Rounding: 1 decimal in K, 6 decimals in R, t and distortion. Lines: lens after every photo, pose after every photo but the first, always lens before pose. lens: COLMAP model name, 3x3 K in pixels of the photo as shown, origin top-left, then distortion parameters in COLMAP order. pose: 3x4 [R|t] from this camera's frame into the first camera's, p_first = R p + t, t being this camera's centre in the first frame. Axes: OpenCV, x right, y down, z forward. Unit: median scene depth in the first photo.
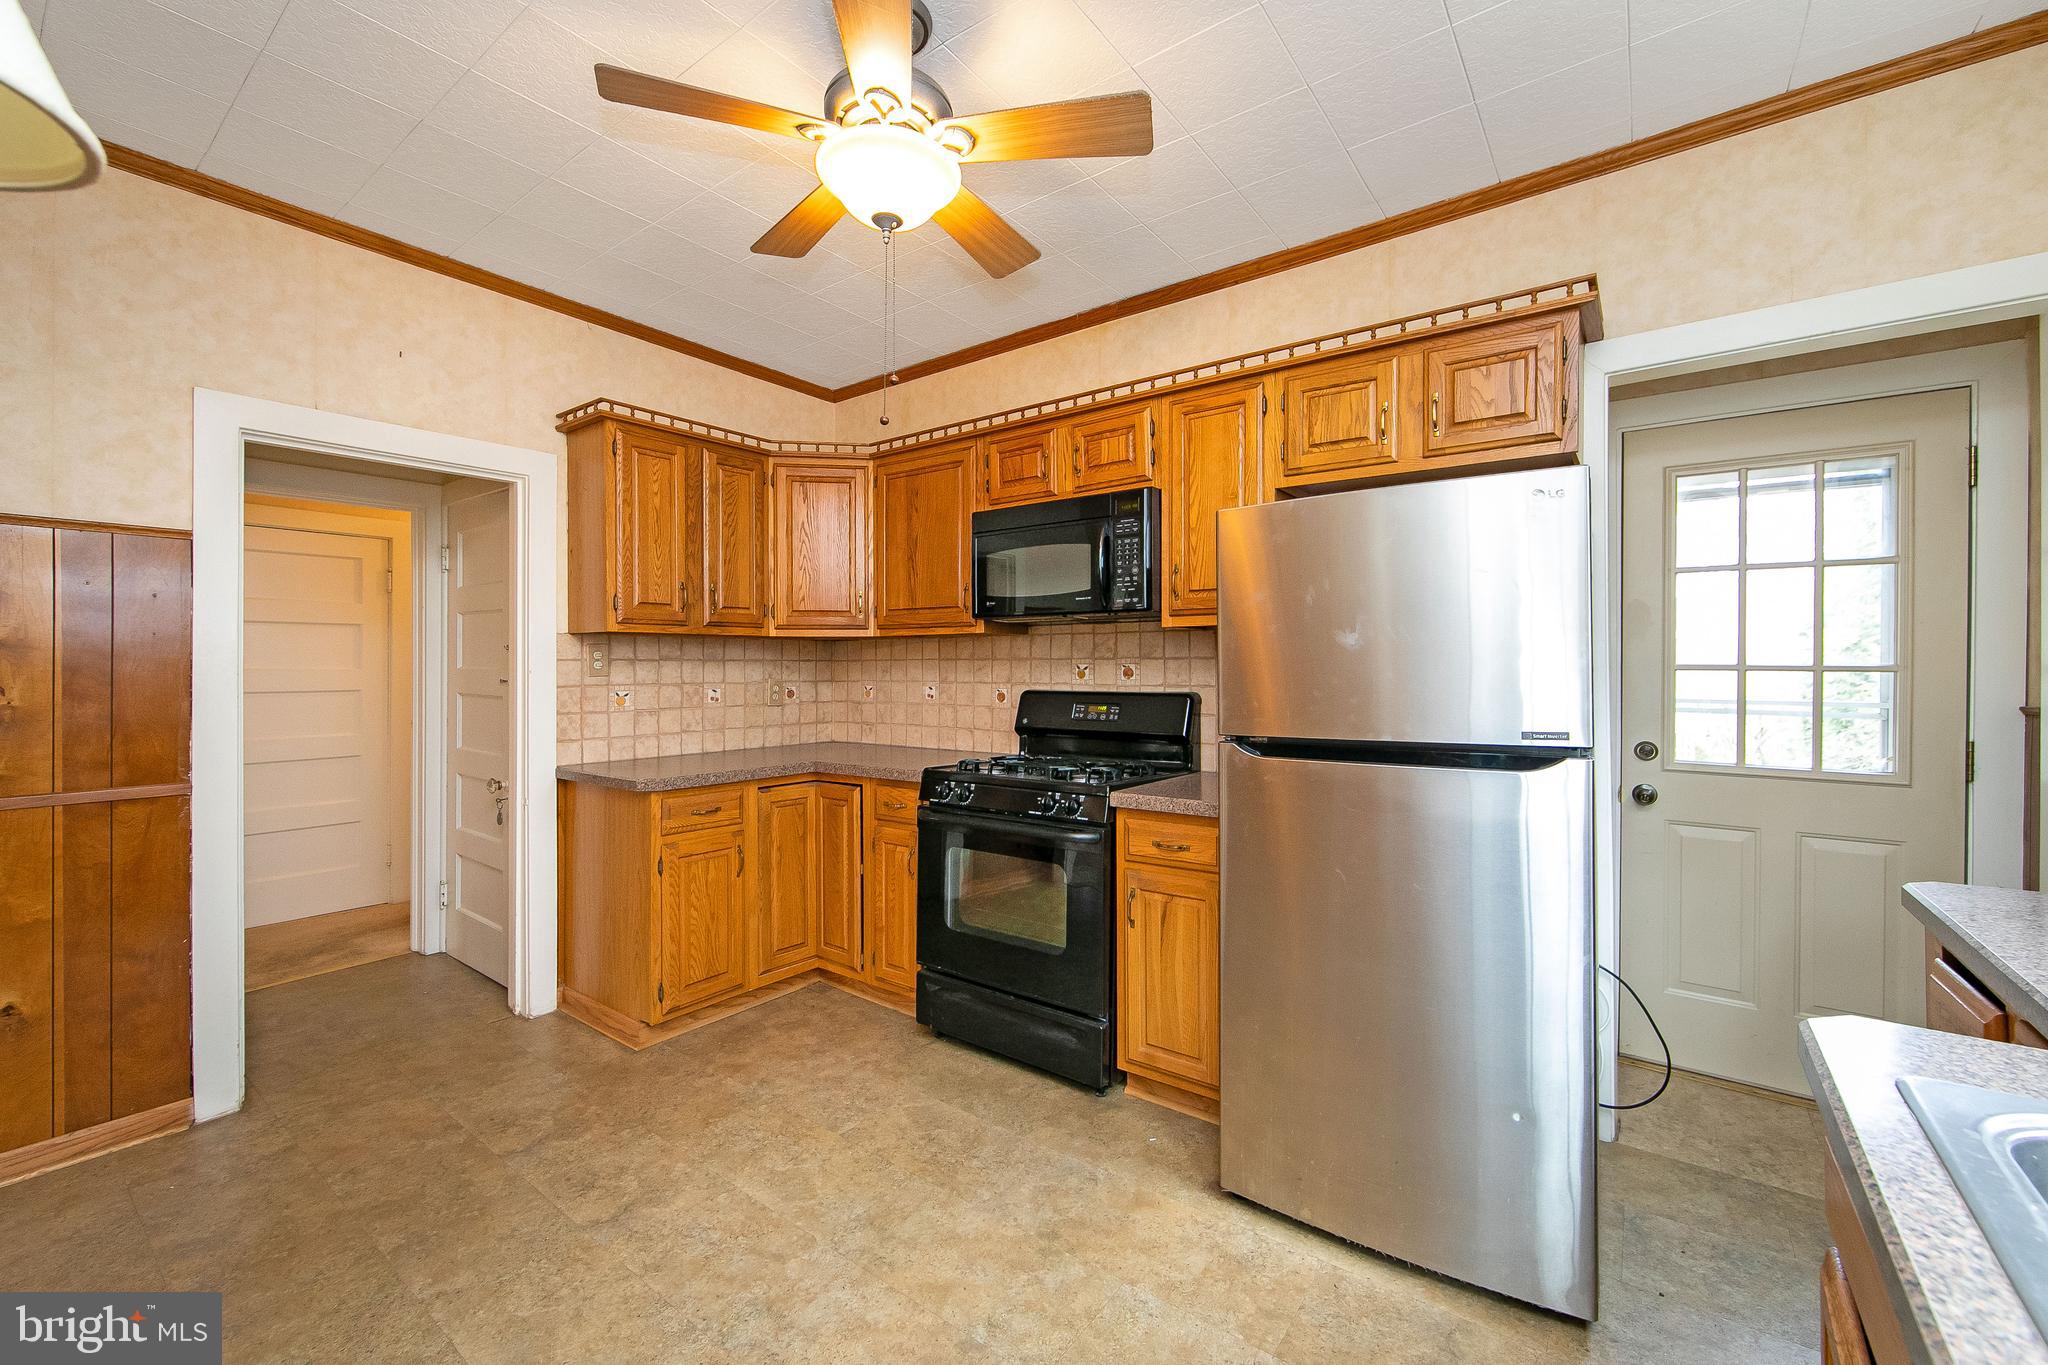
lens RADIAL K [[820.9, 0, 1024.6], [0, 820.9, 661.3], [0, 0, 1]] dist [0.001093, 0.000169]
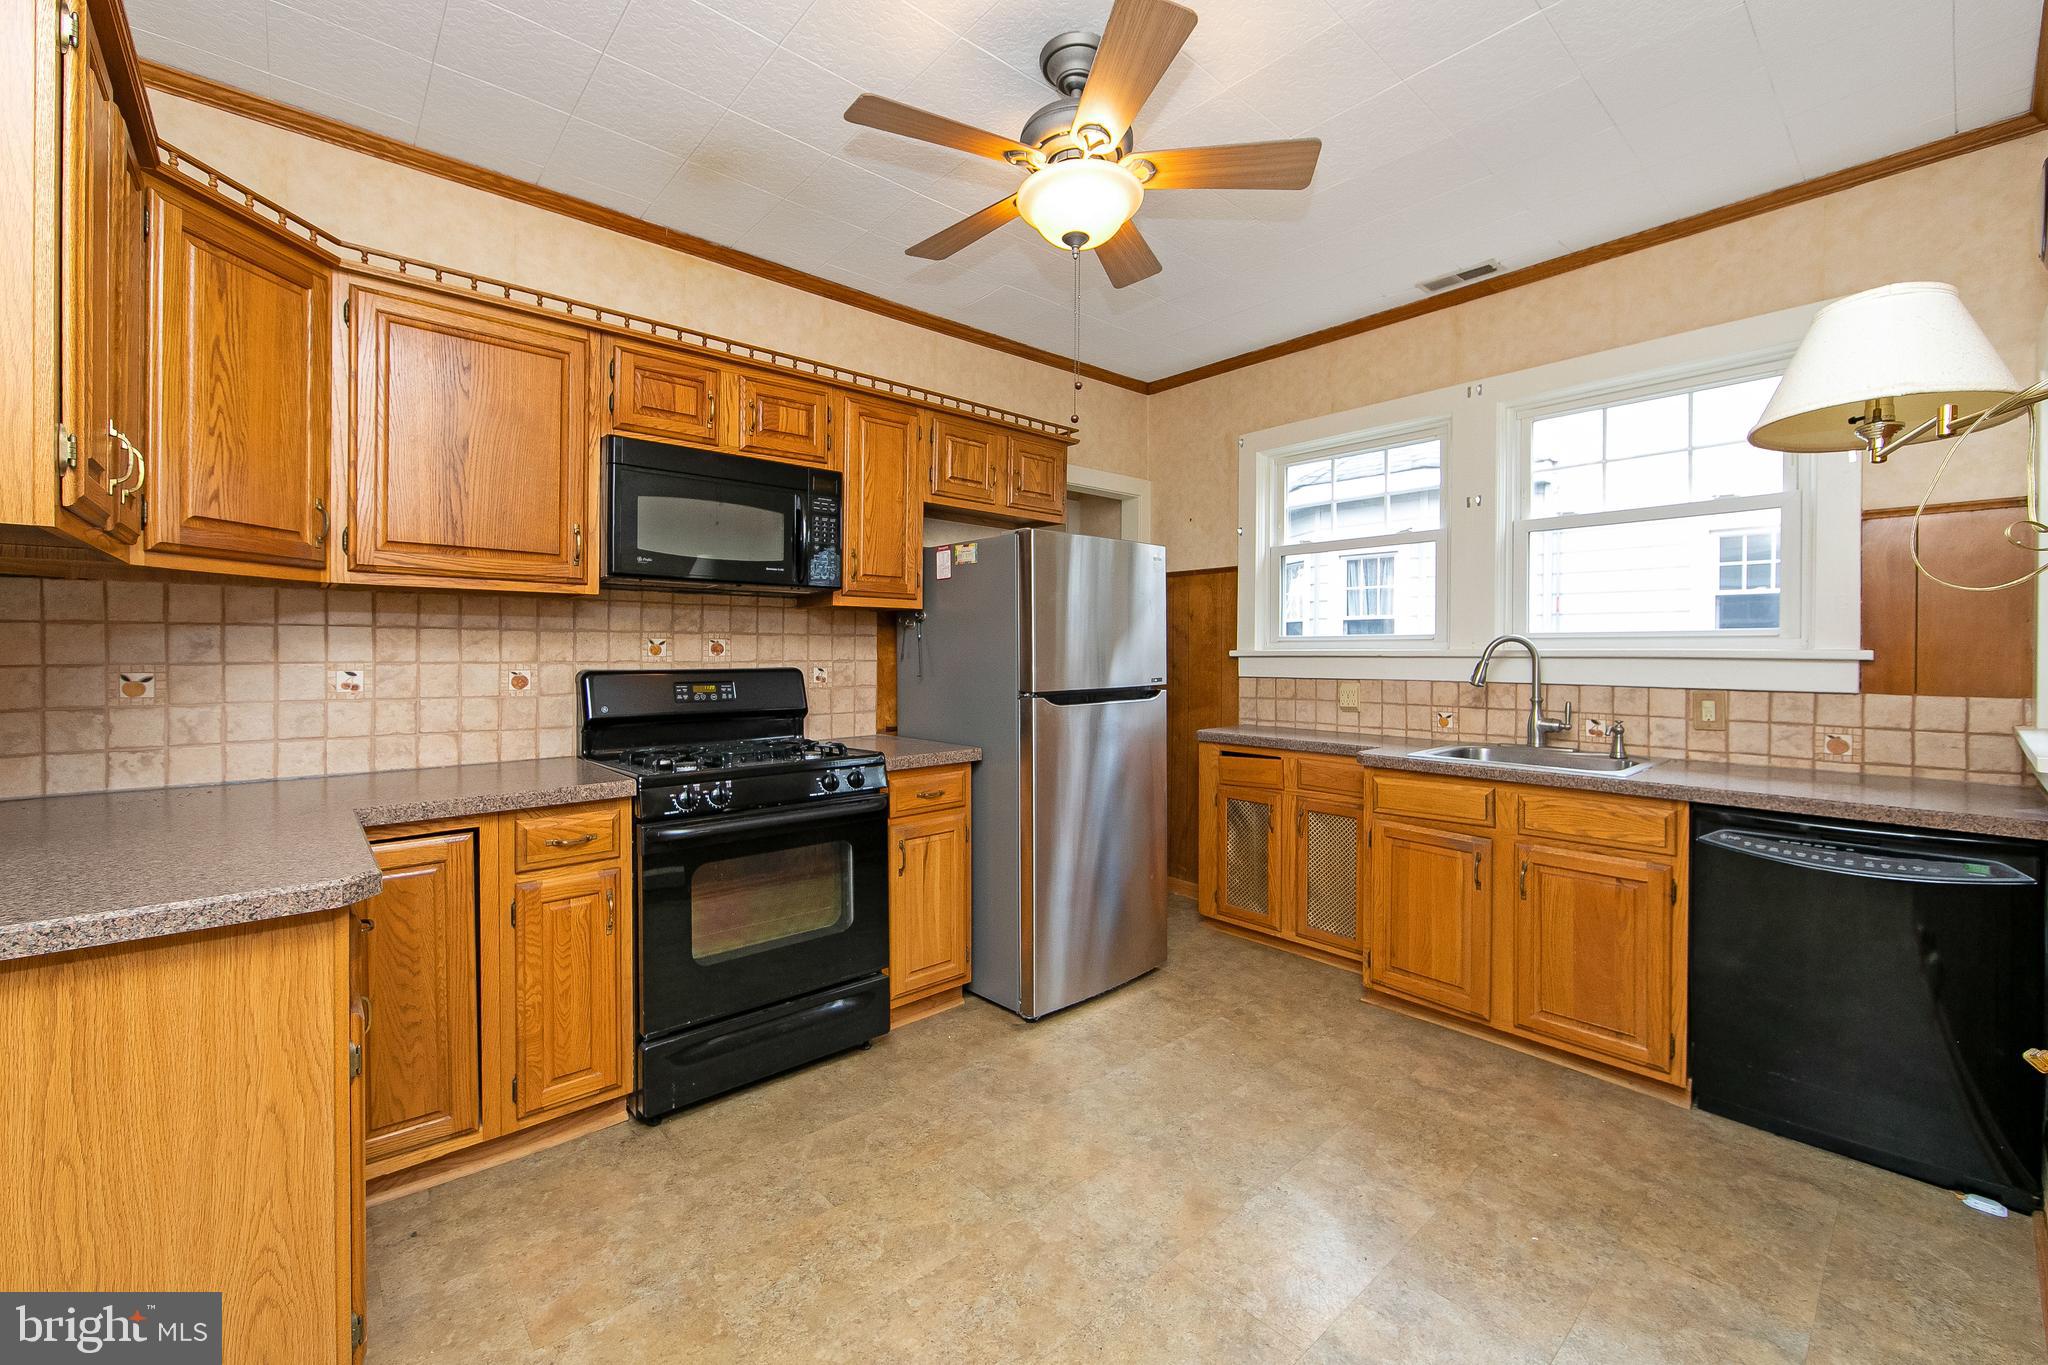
lens RADIAL K [[826.0, 0, 1019.5], [0, 826.0, 653.1], [0, 0, 1]] dist [-0.000049, -0.000078]
pose [[0.208229, -0.000395, 0.978080, -0.797256], [-0.011491, 0.999930, 0.002851, 0.013967], [-0.978013, -0.011833, 0.208209, 0.522579]]
